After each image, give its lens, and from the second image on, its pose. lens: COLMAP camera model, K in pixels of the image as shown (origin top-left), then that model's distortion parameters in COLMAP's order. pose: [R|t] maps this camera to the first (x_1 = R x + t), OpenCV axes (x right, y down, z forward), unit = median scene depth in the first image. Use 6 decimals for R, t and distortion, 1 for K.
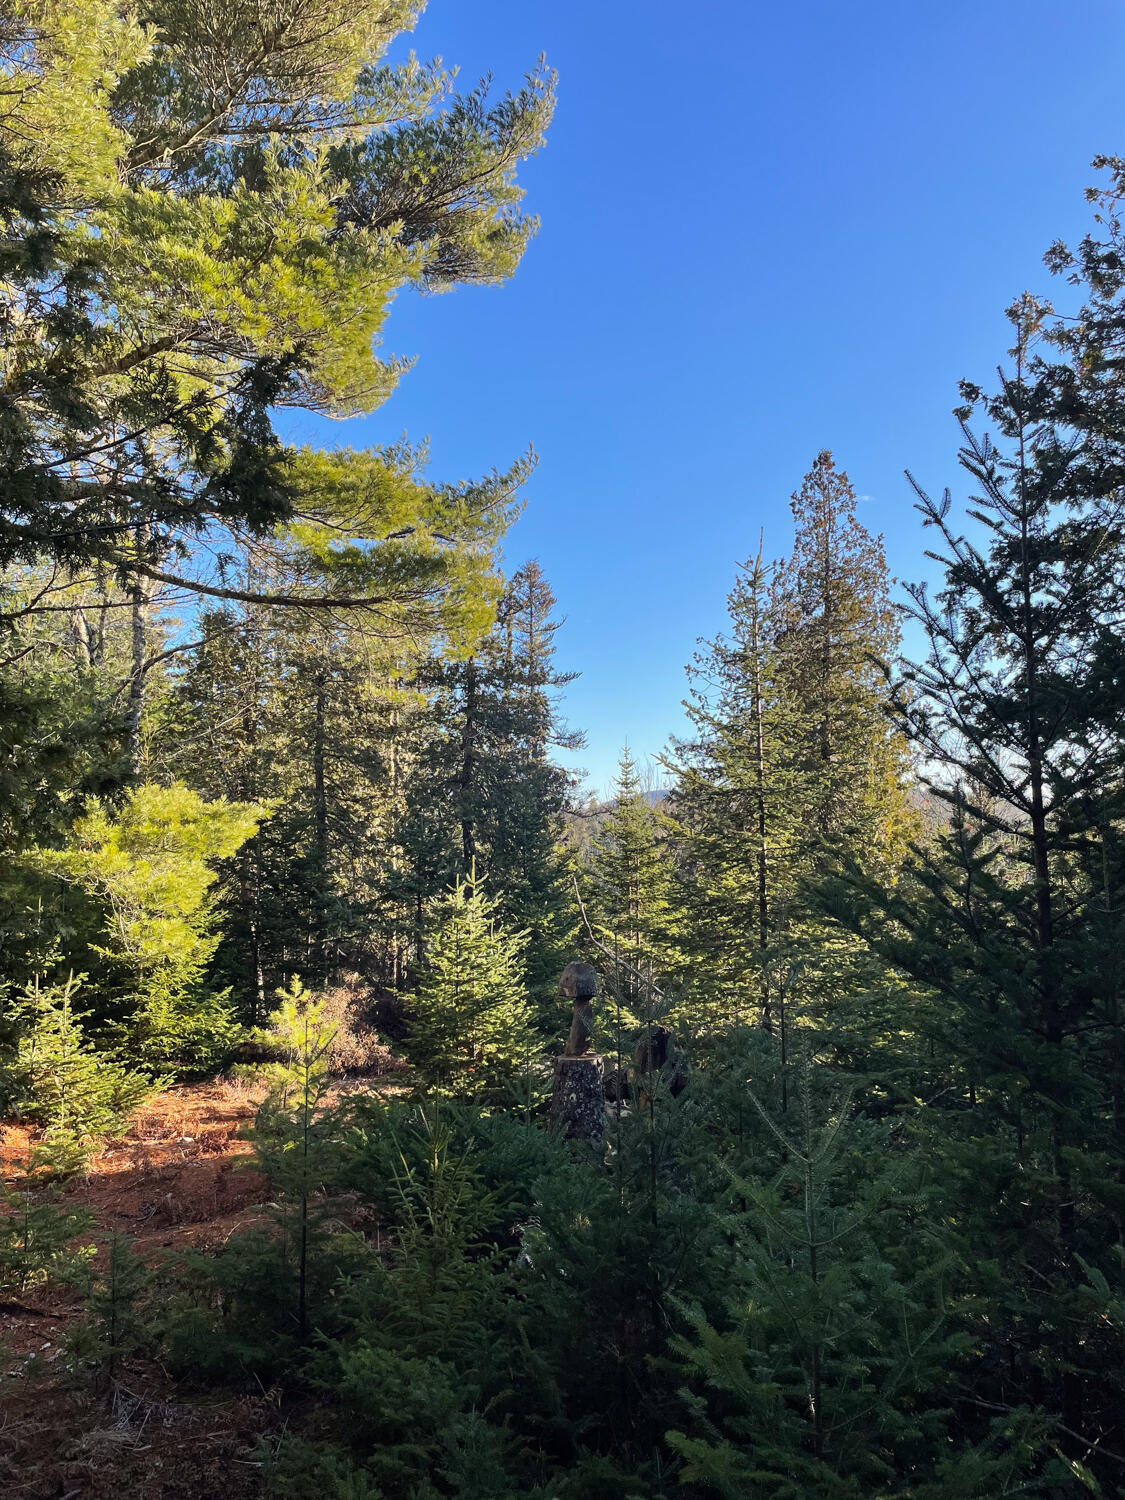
lens RADIAL K [[1235.6, 0, 555.7], [0, 1235.6, 748.3], [0, 0, 1]] dist [0.112814, -0.158972]
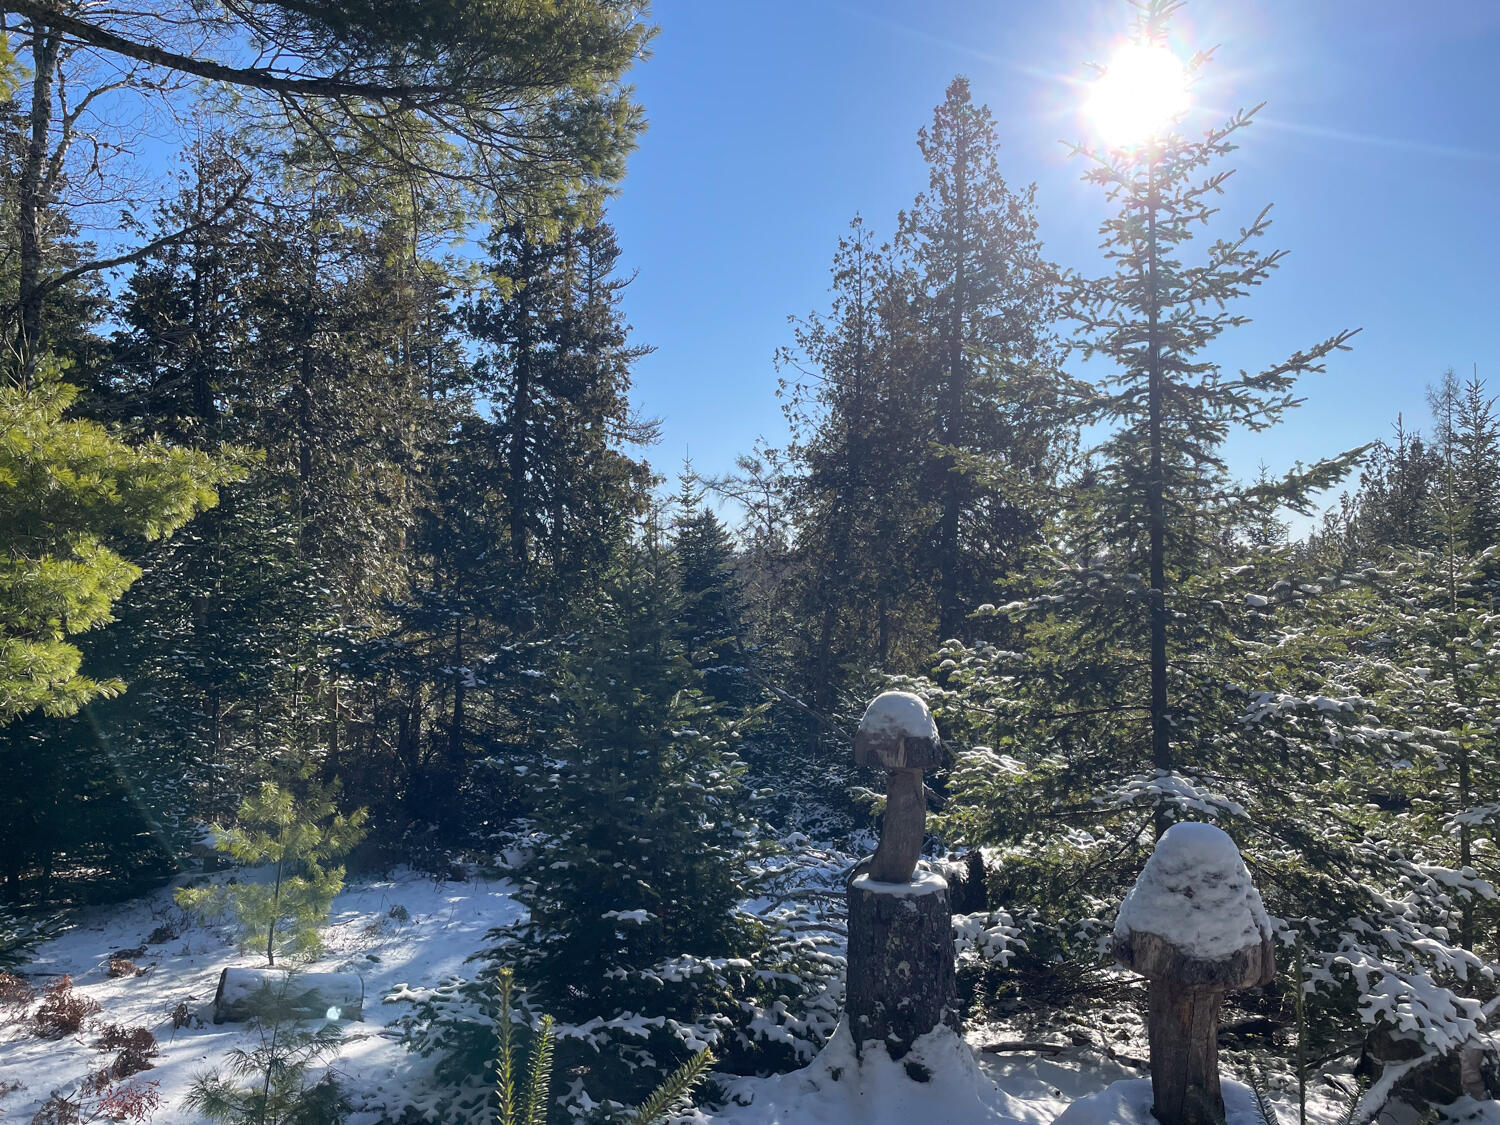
lens RADIAL K [[1235.6, 0, 756.8], [0, 1235.6, 562.5], [0, 0, 1]] dist [0.112814, -0.158972]
pose [[0.985278, 0.007269, 0.170805, -0.054144], [-0.015268, 0.998845, 0.045562, 0.042833], [-0.170277, -0.047499, 0.984251, 0.229617]]
